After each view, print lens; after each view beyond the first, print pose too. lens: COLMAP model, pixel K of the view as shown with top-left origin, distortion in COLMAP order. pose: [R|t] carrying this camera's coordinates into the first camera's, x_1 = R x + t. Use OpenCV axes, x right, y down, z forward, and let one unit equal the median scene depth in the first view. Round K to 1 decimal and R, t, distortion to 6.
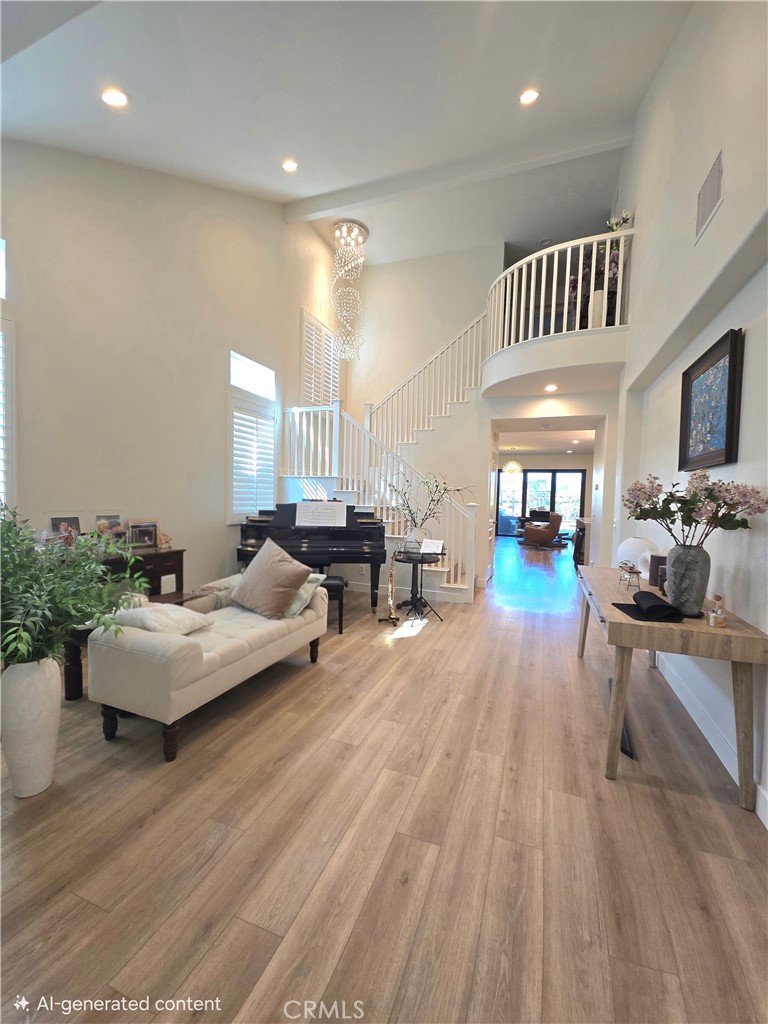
lens RADIAL K [[415.2, 0, 385.4], [0, 415.2, 514.2], [0, 0, 1]] dist [0.012527, -0.006987]
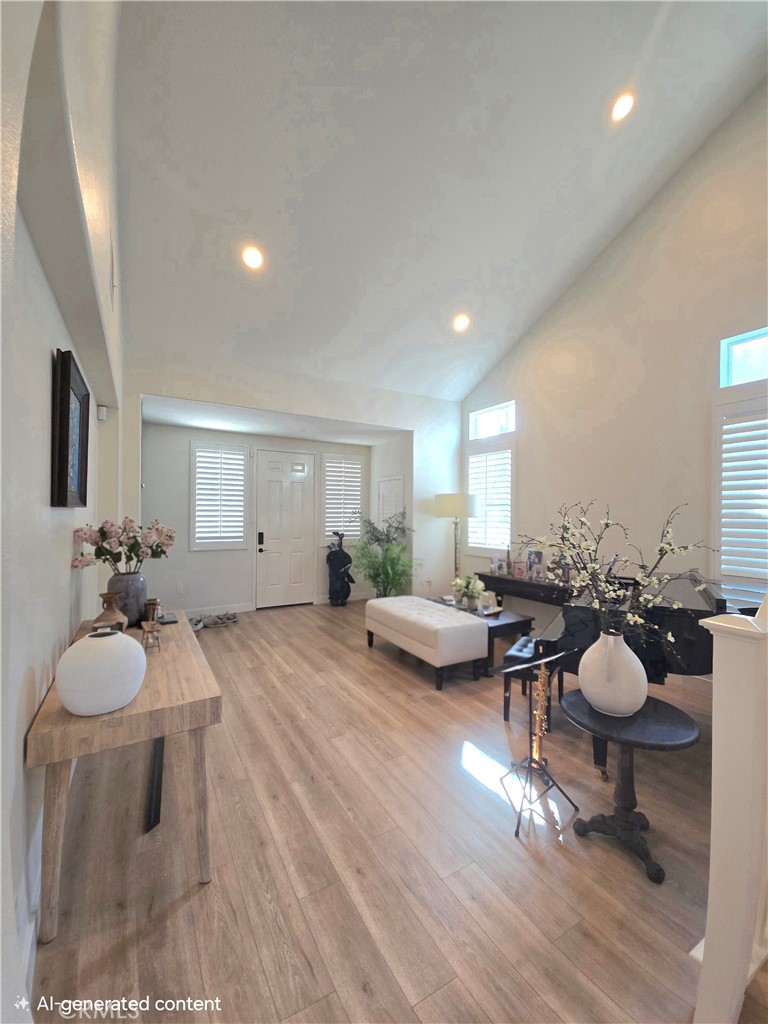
lens RADIAL K [[415.2, 0, 385.4], [0, 415.2, 514.2], [0, 0, 1]] dist [0.012527, -0.006987]
pose [[-0.628421, -0.031879, -0.777220, 1.054987], [-0.063458, 0.997931, 0.010377, -0.145944], [0.775280, 0.055842, -0.629144, 2.093627]]
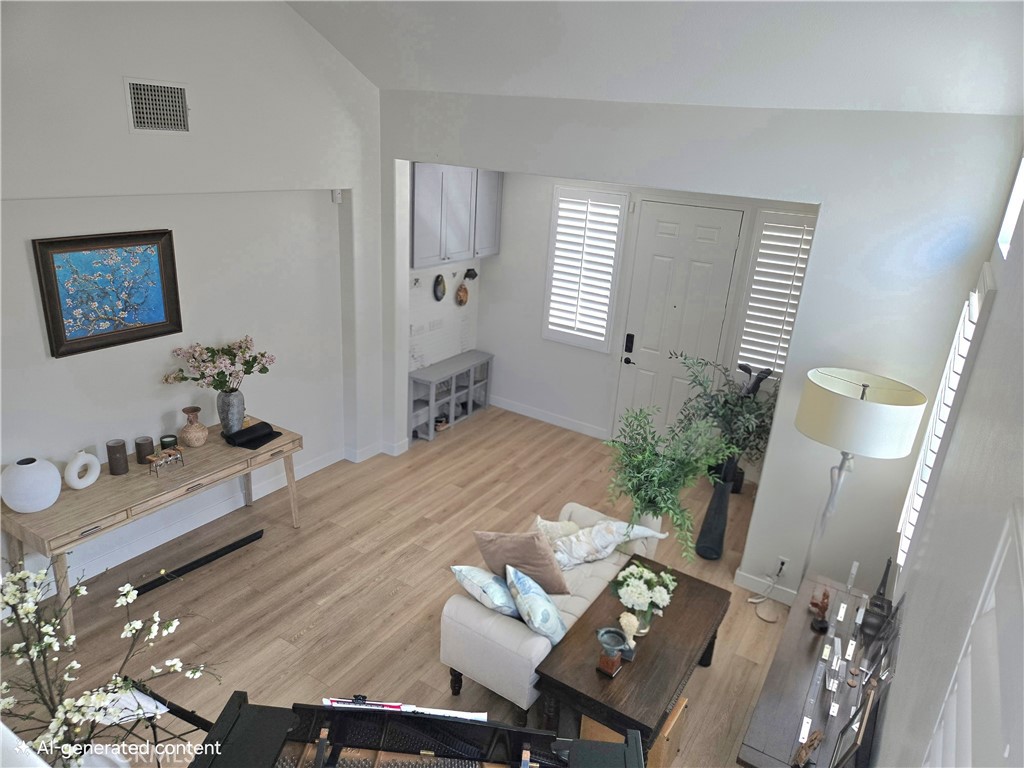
lens RADIAL K [[678.2, 0, 526.4], [0, 678.2, 385.1], [0, 0, 1]] dist [0.047832, -0.001402]
pose [[-0.977892, -0.155653, 0.139640, -0.501458], [-0.089544, 0.915157, 0.393027, -0.809388], [-0.188968, 0.371834, -0.908862, 2.491171]]
